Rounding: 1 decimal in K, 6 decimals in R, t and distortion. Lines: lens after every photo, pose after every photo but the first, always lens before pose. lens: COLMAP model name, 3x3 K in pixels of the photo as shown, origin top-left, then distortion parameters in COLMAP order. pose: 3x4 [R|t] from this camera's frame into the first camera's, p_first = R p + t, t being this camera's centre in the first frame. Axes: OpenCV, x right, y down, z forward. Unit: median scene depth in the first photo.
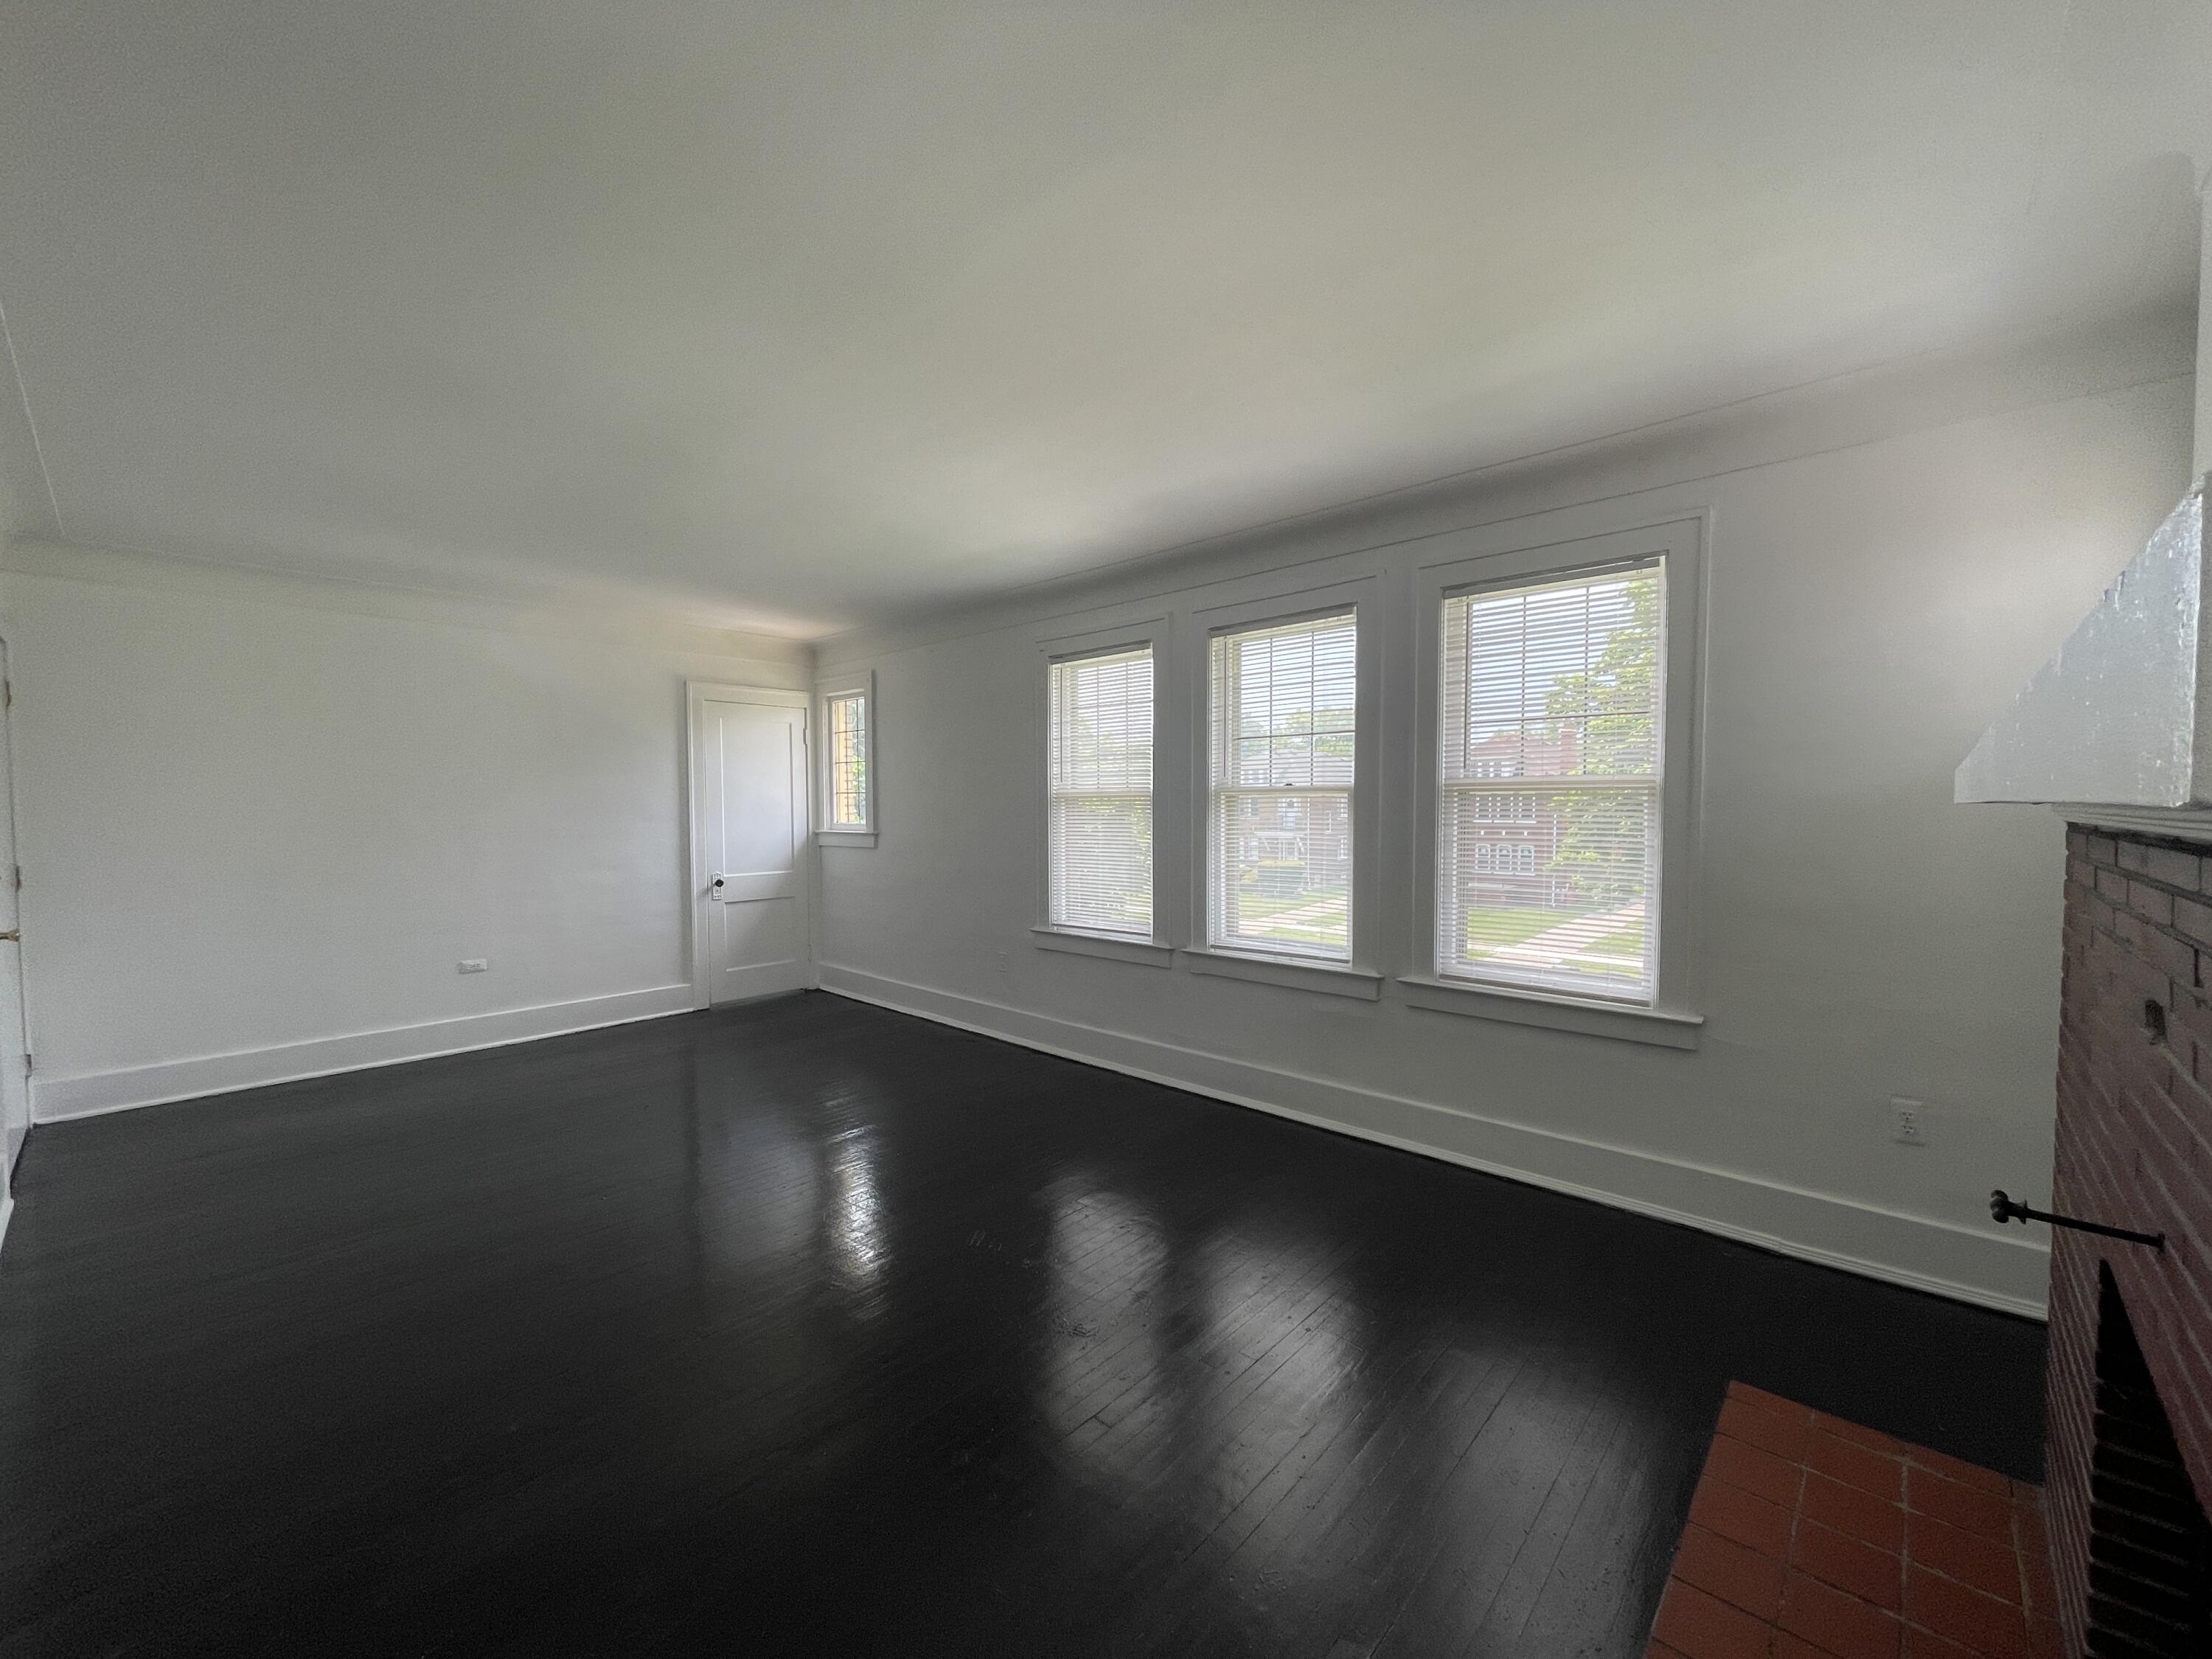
lens RADIAL K [[882.9, 0, 1075.5], [0, 882.9, 841.0], [0, 0, 1]] dist [-0.000014, -0.000080]
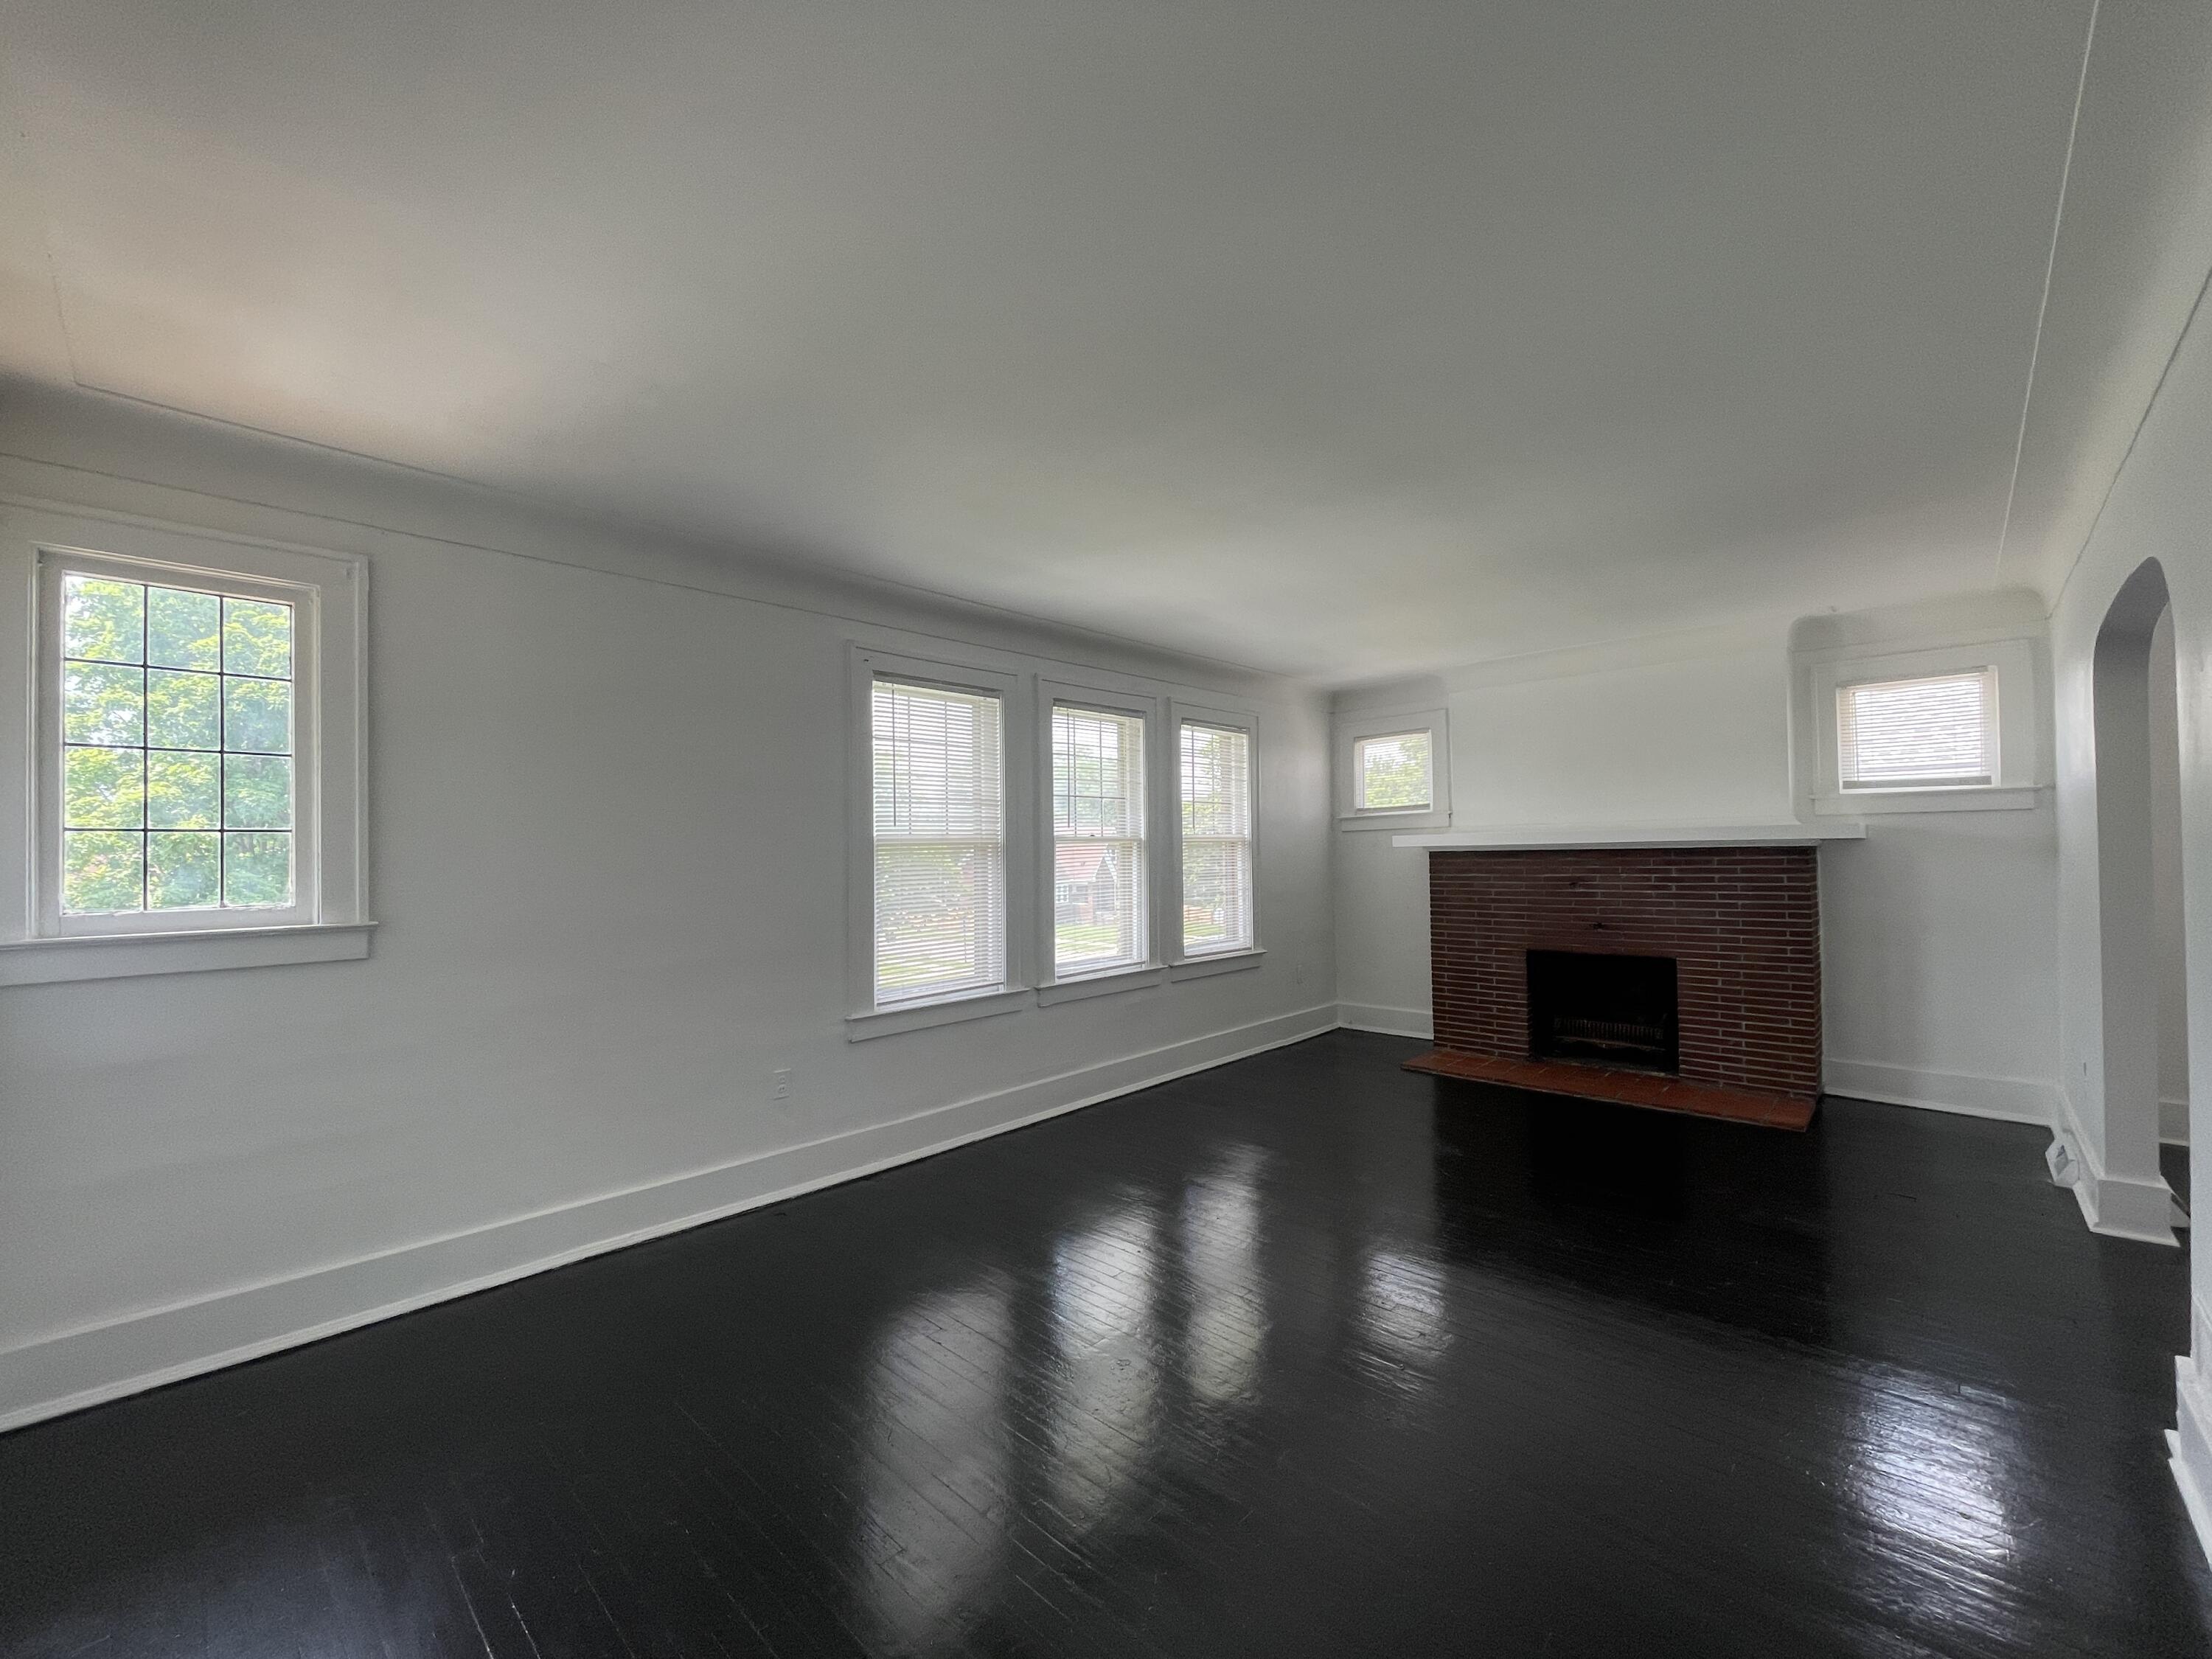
lens RADIAL K [[882.9, 0, 1075.5], [0, 882.9, 841.0], [0, 0, 1]] dist [-0.000014, -0.000080]
pose [[0.007846, 0.016962, 0.999825, -0.915994], [0.055904, 0.998285, -0.017375, -0.031360], [-0.998405, 0.056031, 0.006884, 0.902669]]
